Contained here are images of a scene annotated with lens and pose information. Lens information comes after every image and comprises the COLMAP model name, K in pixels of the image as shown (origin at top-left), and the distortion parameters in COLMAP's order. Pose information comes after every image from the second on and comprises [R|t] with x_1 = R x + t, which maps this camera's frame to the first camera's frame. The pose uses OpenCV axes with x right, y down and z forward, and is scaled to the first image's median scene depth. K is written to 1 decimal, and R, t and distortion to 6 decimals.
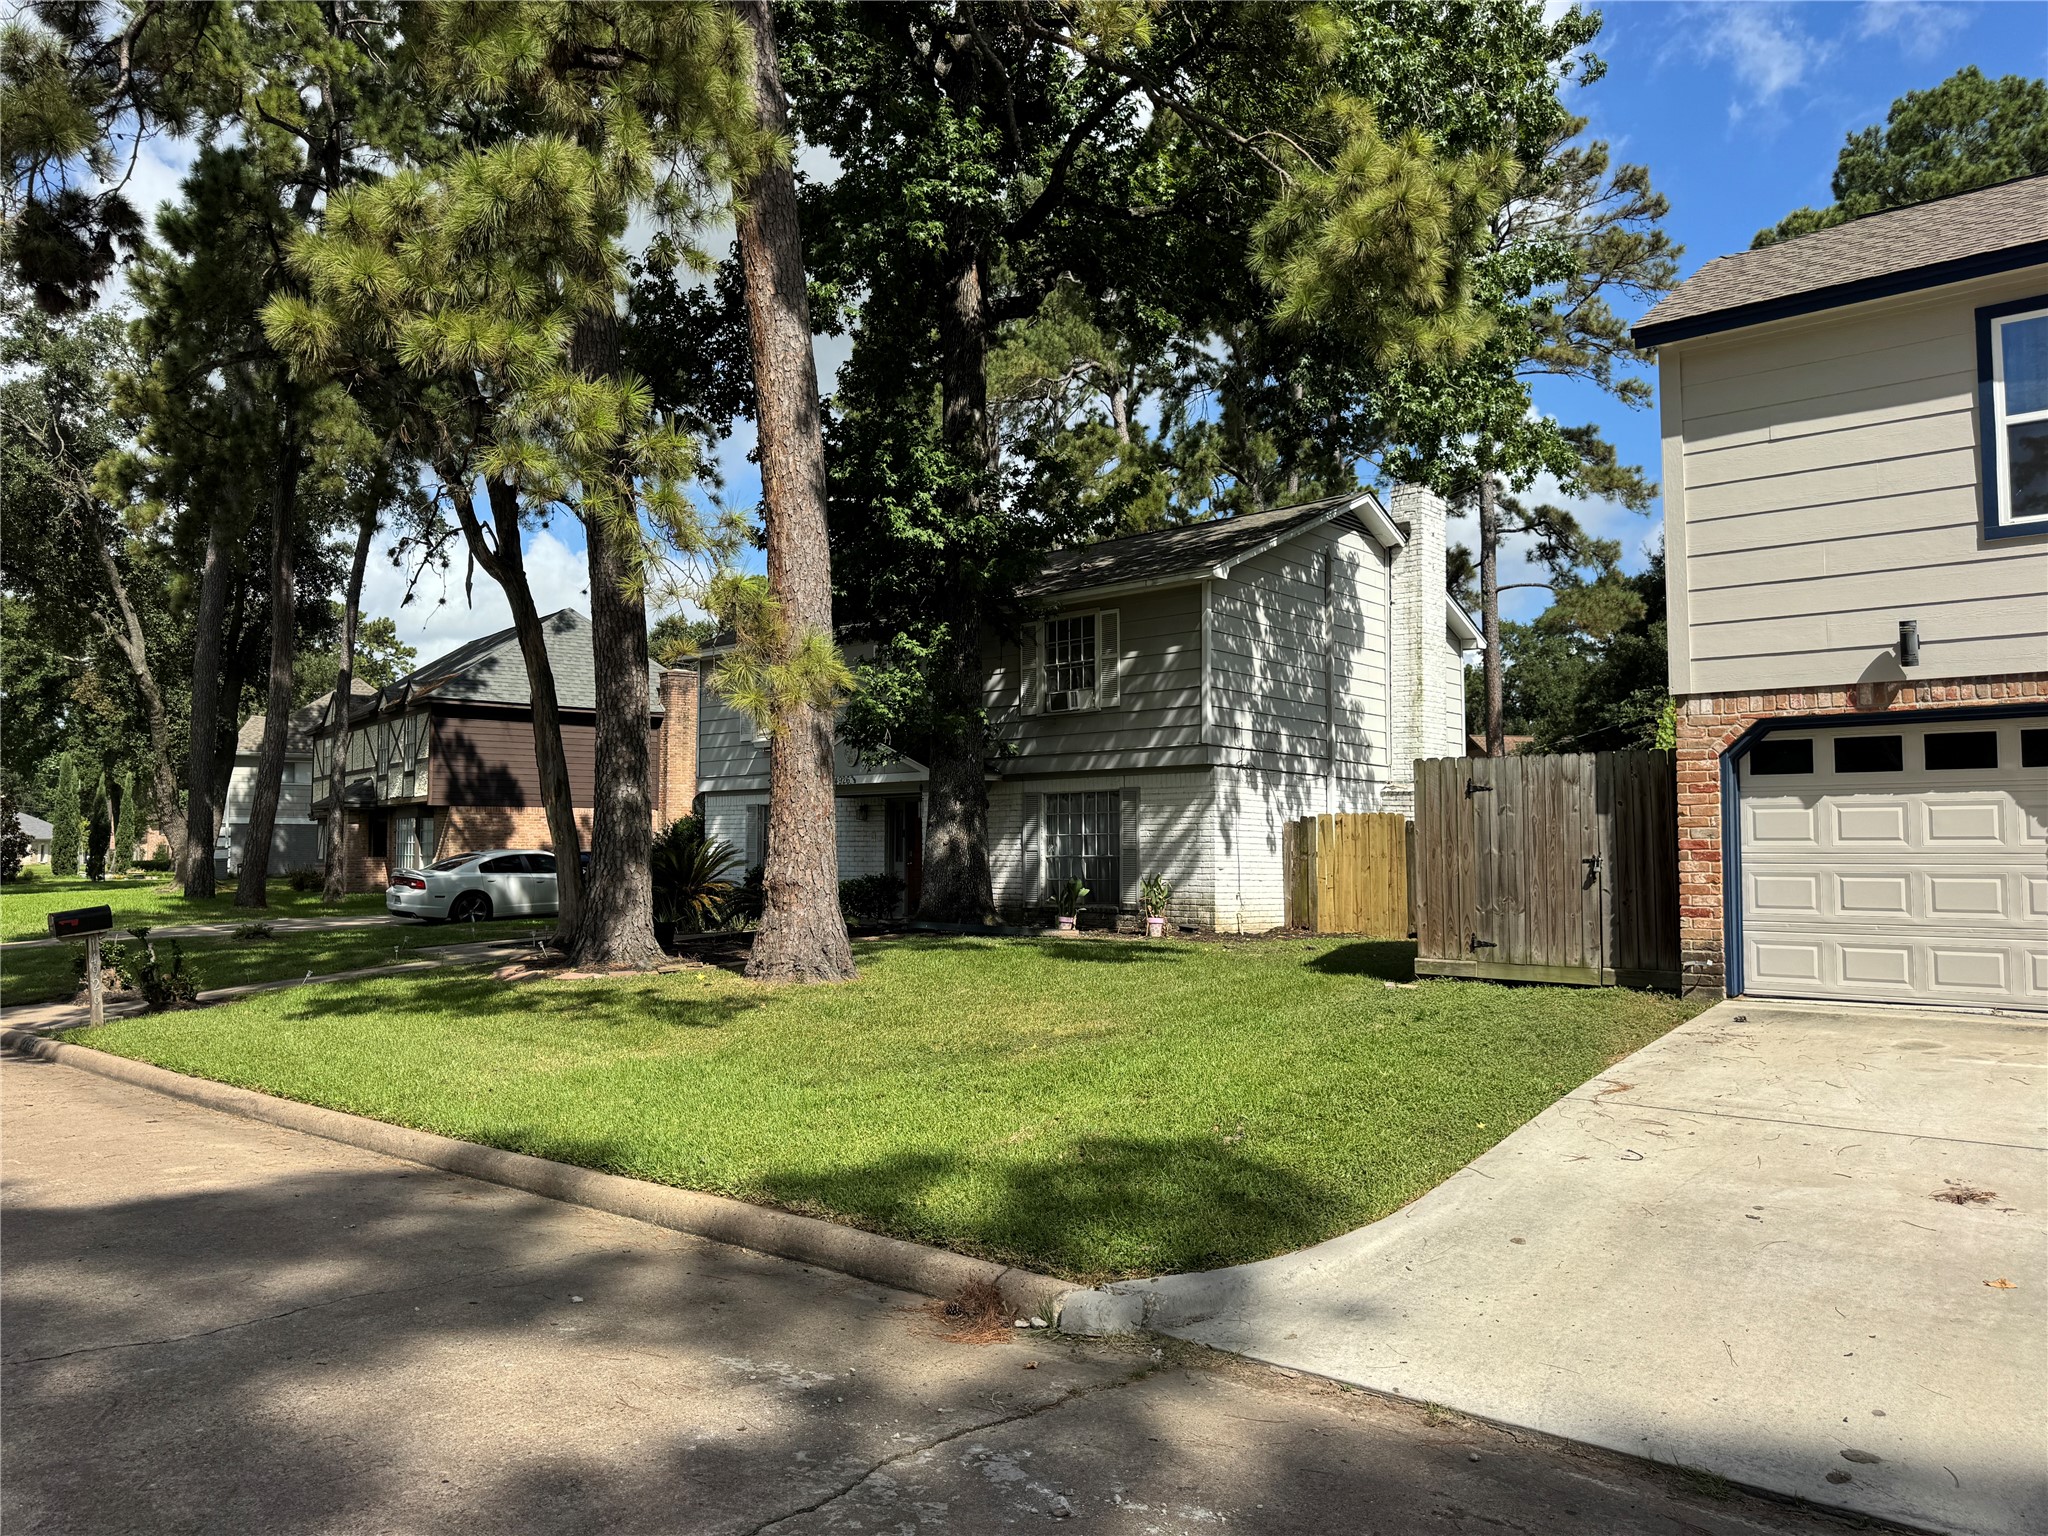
lens RADIAL K [[1388.5, 0, 1013.3], [0, 1388.5, 763.0], [0, 0, 1]] dist [0.079150, -0.102431]
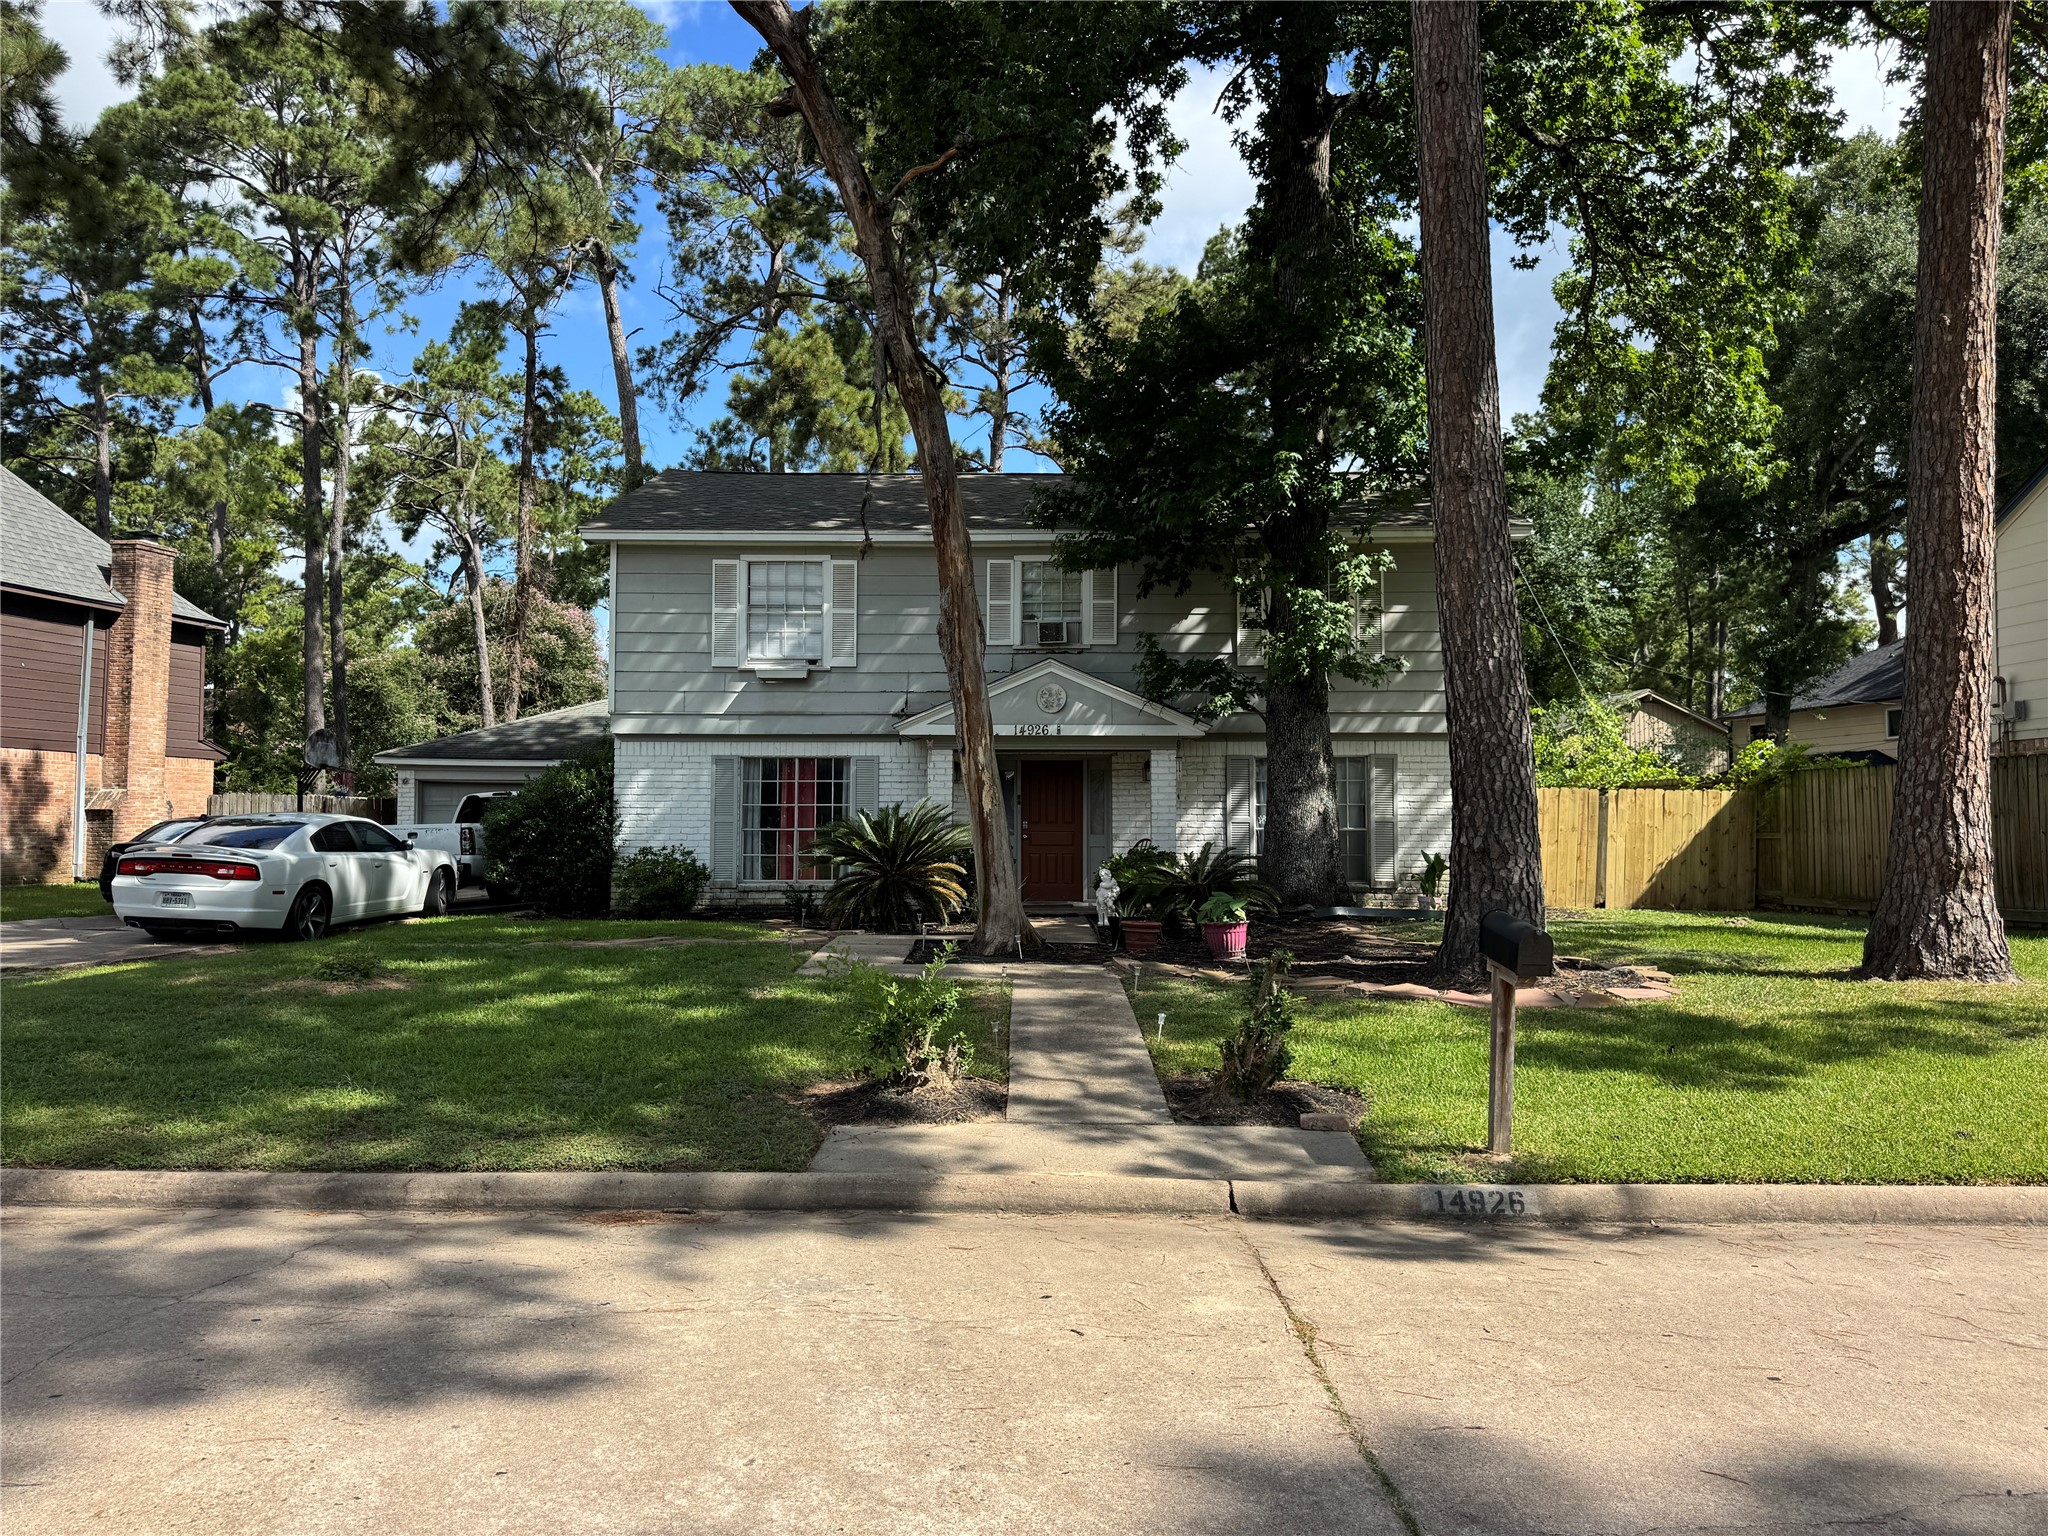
lens RADIAL K [[1417.4, 0, 1044.8], [0, 1417.4, 759.3], [0, 0, 1]] dist [0.088354, -0.119529]
pose [[0.763483, 0.036295, 0.644807, -0.678362], [-0.045562, 0.998959, -0.002281, 0.032647], [-0.644219, -0.027638, 0.764342, 0.420441]]
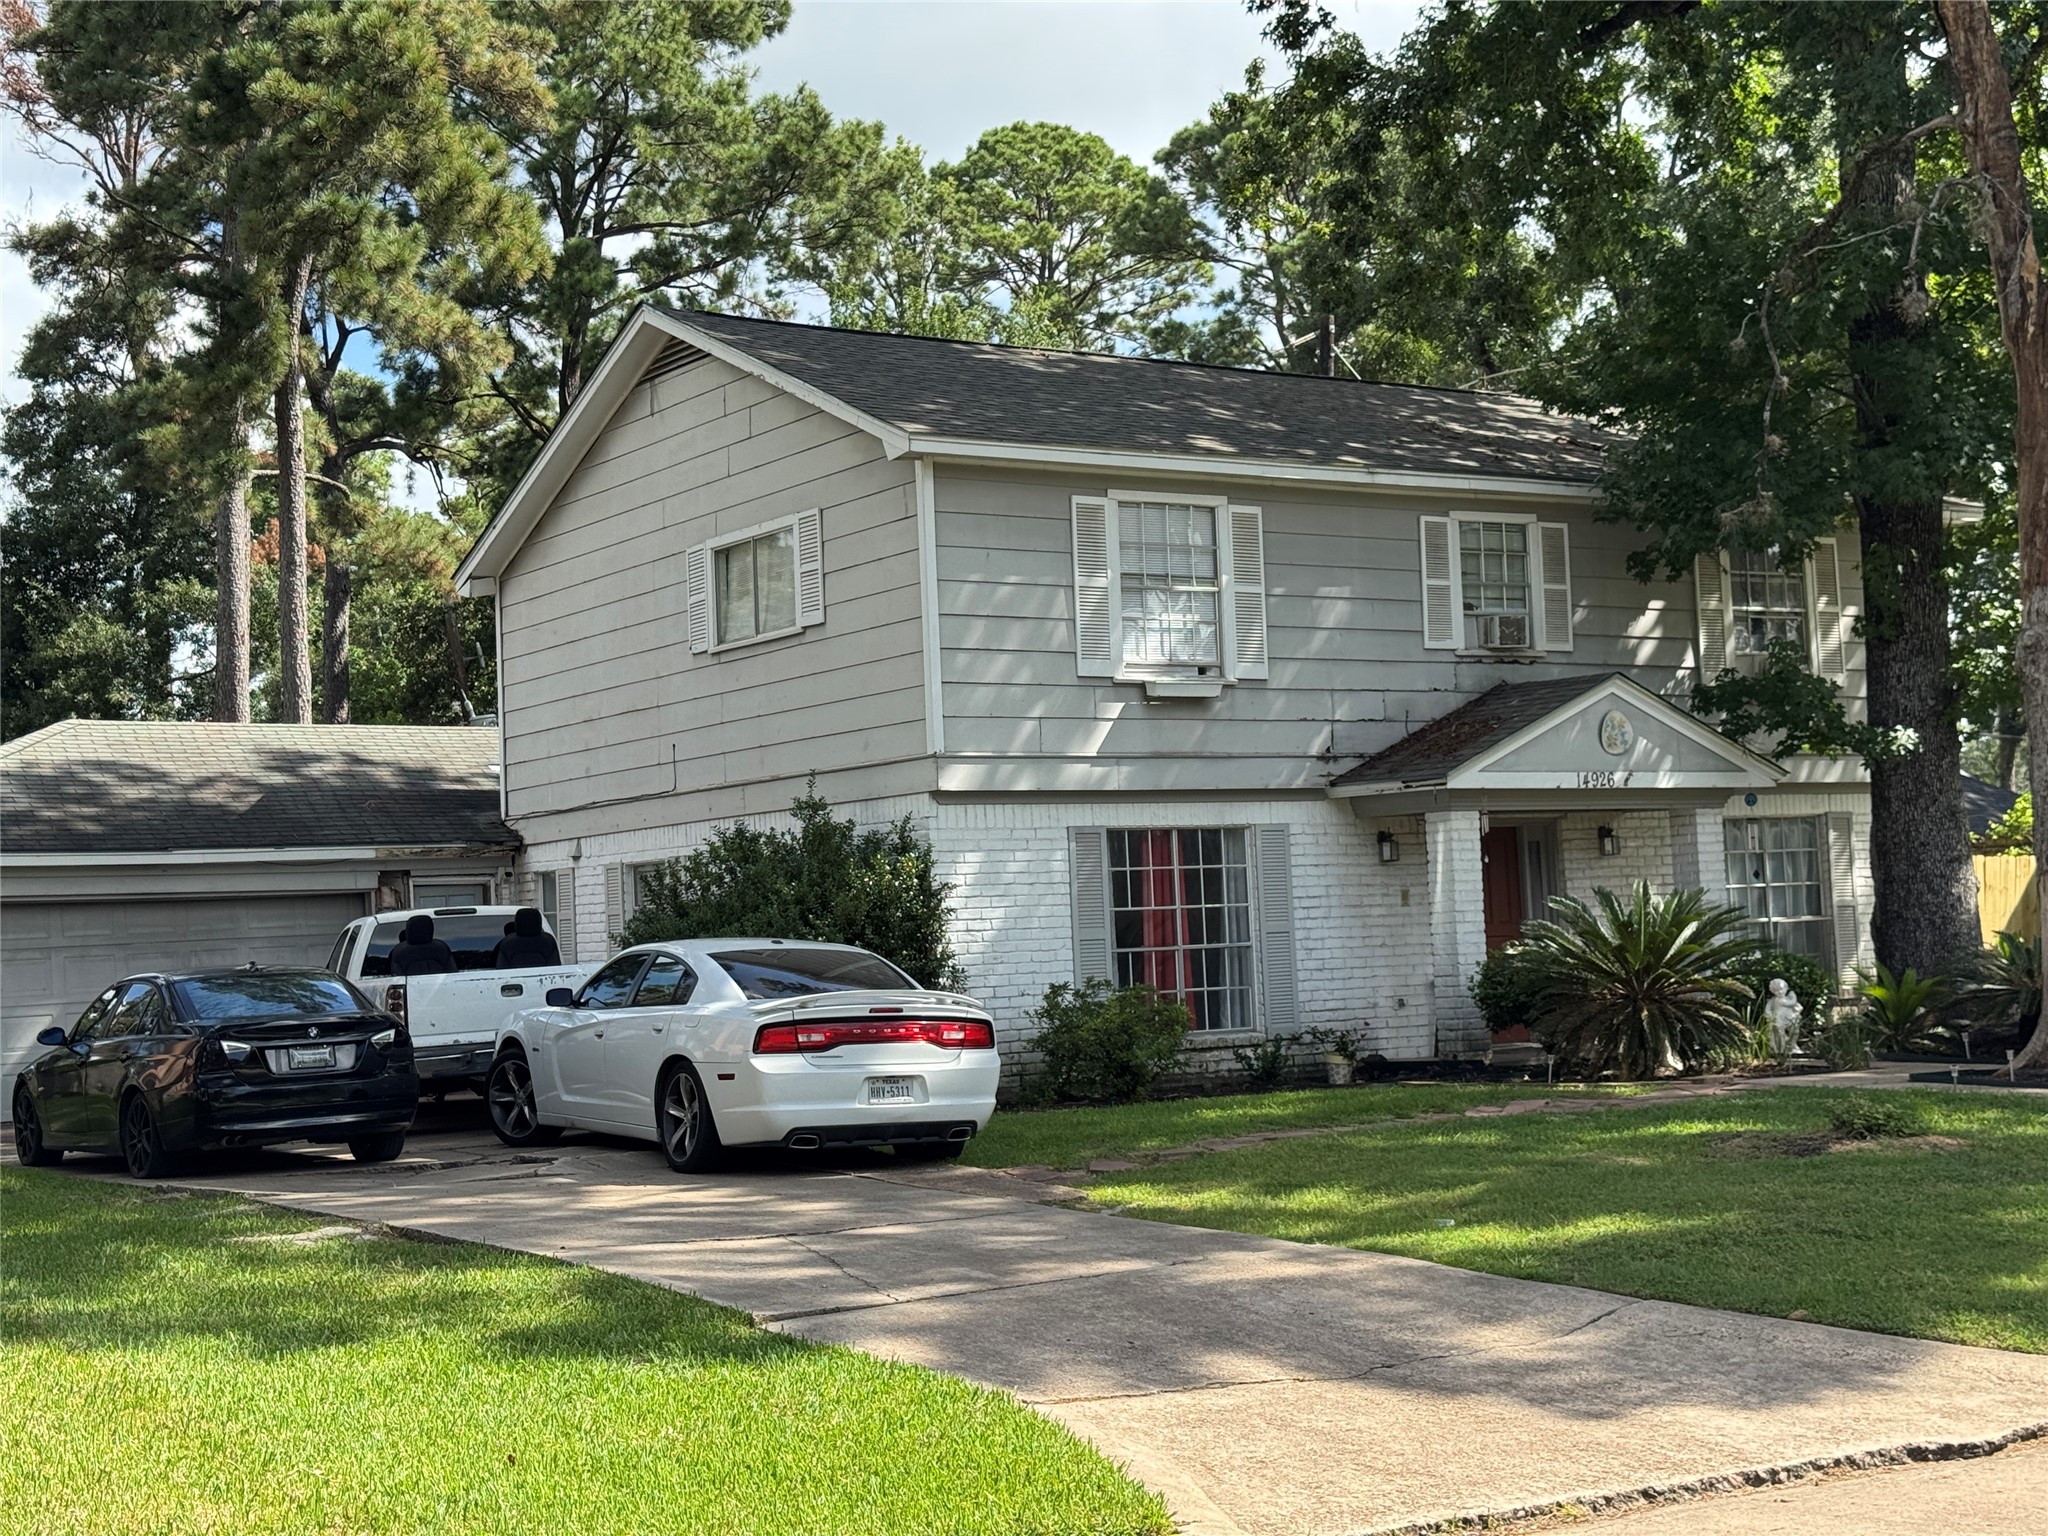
lens RADIAL K [[2770.5, 0, 1024.0], [0, 2770.5, 768.0], [0, 0, 1]] dist [0.137768, -0.034808]
pose [[0.268959, 0.053261, 0.961678, -1.263451], [-0.018813, 0.998570, -0.050043, 0.068426], [-0.962968, -0.004633, 0.269577, 0.990682]]
